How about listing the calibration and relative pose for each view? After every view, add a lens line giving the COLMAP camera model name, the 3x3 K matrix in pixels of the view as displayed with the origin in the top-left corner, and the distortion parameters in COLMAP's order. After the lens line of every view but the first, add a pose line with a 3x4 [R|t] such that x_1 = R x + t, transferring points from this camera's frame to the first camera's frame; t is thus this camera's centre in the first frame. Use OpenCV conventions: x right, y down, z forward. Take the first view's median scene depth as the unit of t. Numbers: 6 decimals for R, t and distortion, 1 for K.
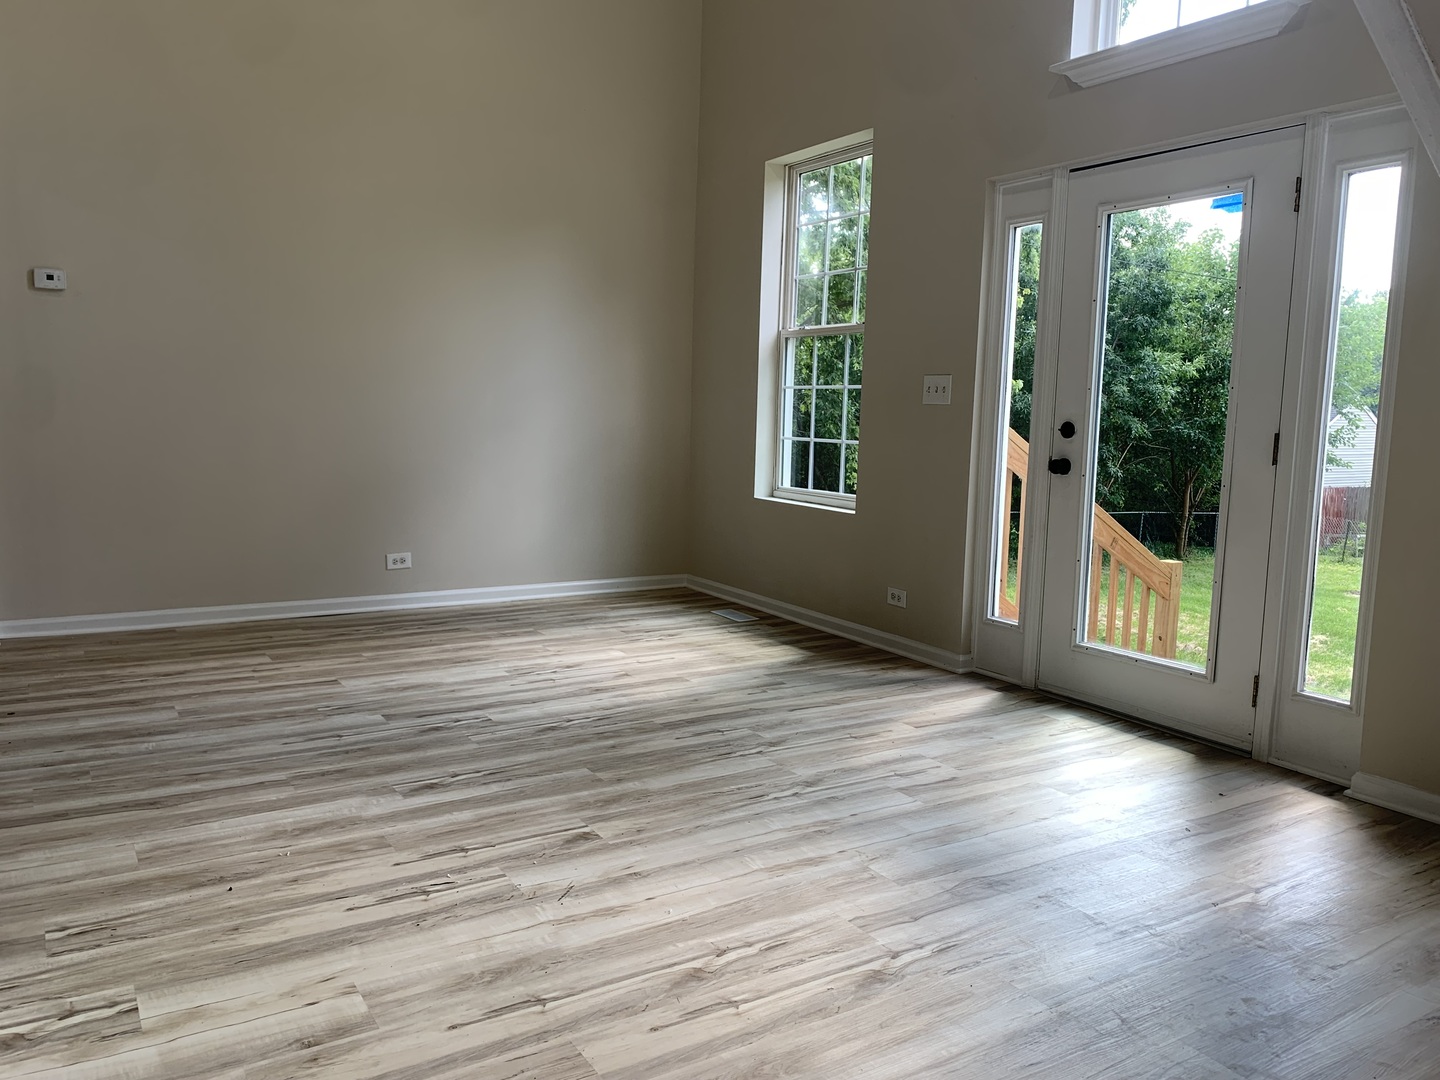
lens RADIAL K [[1097.2, 0, 711.8], [0, 1097.2, 544.7], [0, 0, 1]] dist [0.019407, -0.021660]
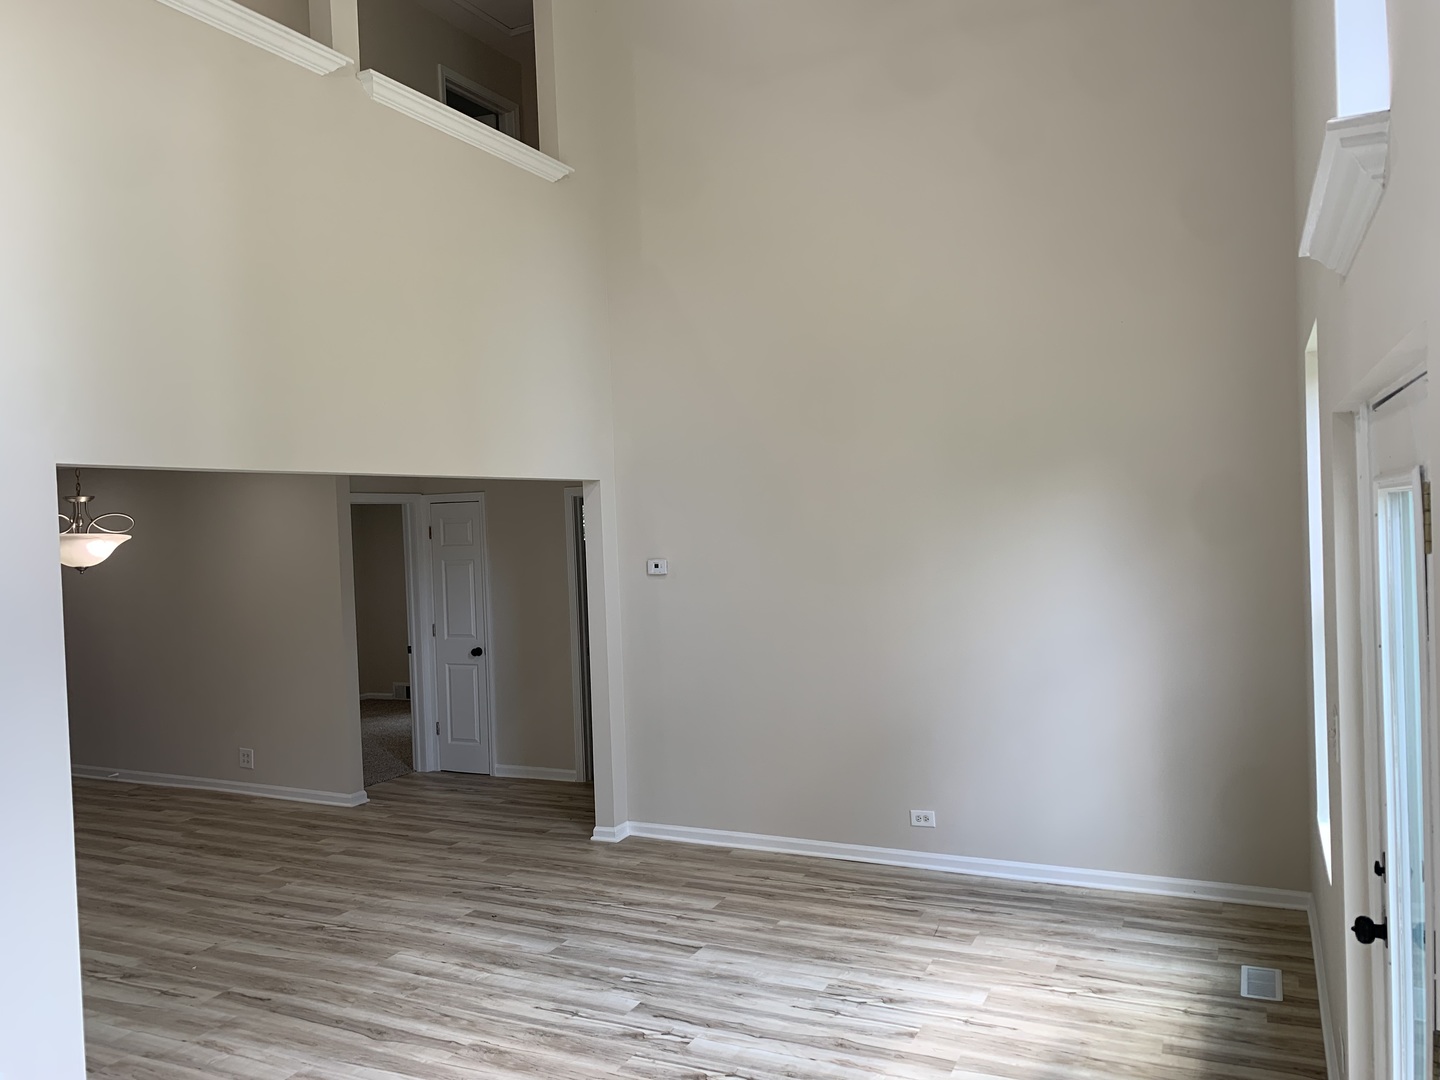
lens RADIAL K [[1097.2, 0, 704.4], [0, 1097.2, 530.5], [0, 0, 1]] dist [0.019407, -0.021660]
pose [[0.522442, -0.035504, -0.851935, 0.729293], [-0.053362, 0.995813, -0.074224, -0.251099], [0.851003, 0.084239, 0.518360, 0.478133]]
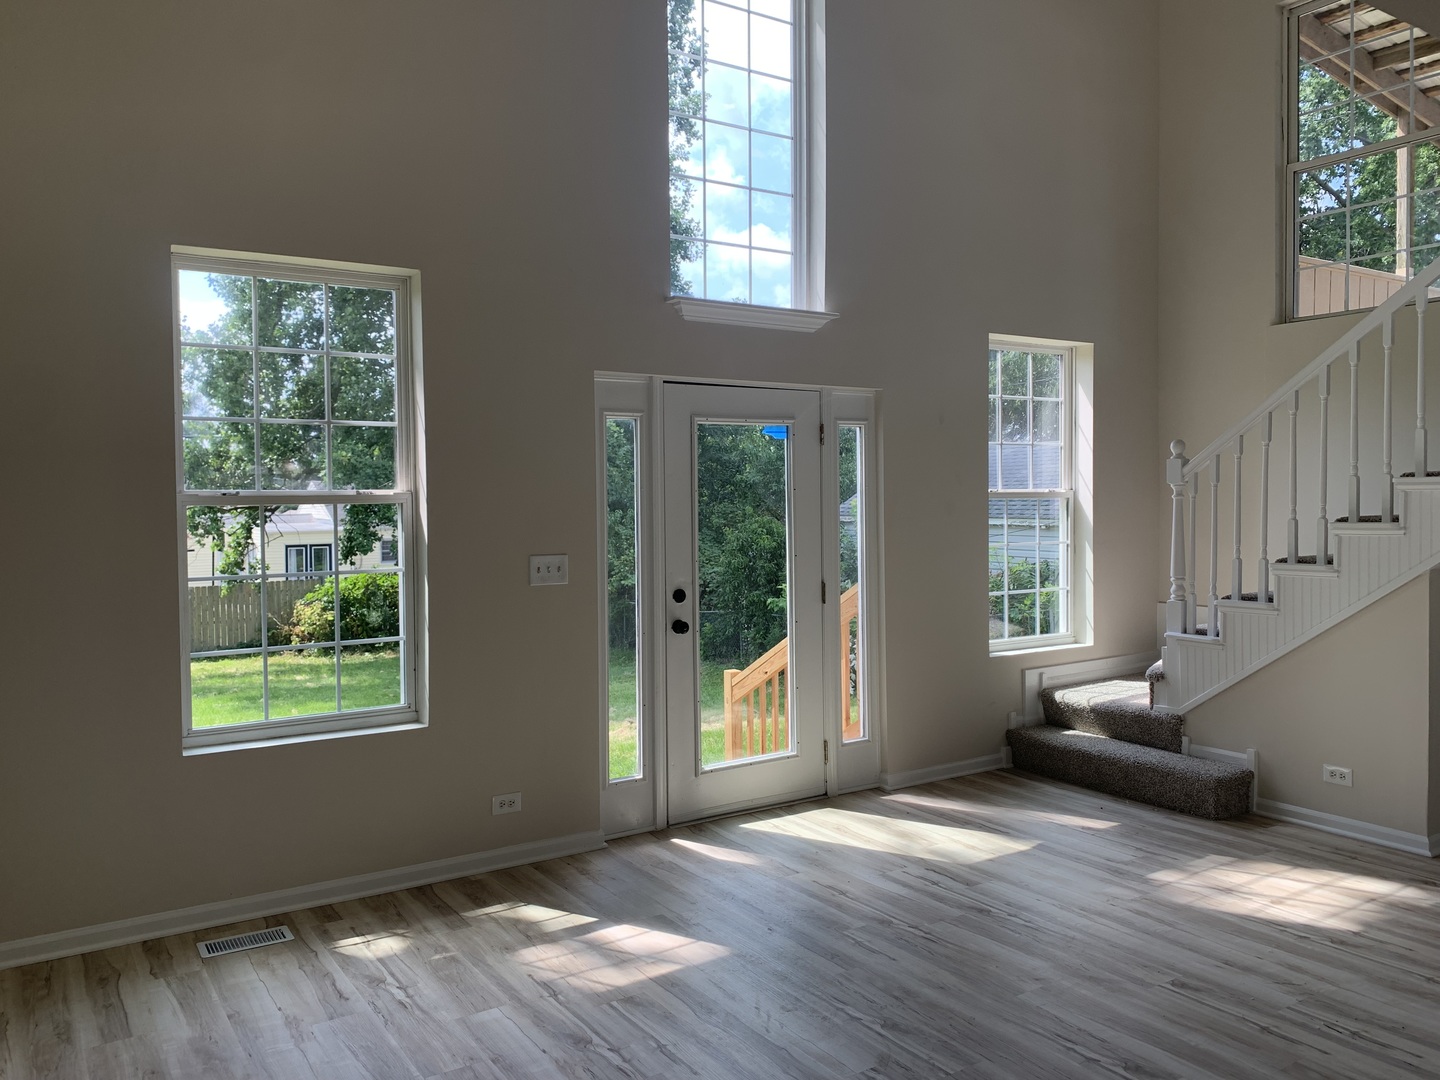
lens RADIAL K [[1097.2, 0, 727.0], [0, 1097.2, 533.9], [0, 0, 1]] dist [0.019407, -0.021660]
pose [[-0.031749, -0.066471, 0.997283, -0.988326], [0.131352, 0.988855, 0.070091, -0.288058], [-0.990827, 0.133220, -0.022664, 1.137096]]
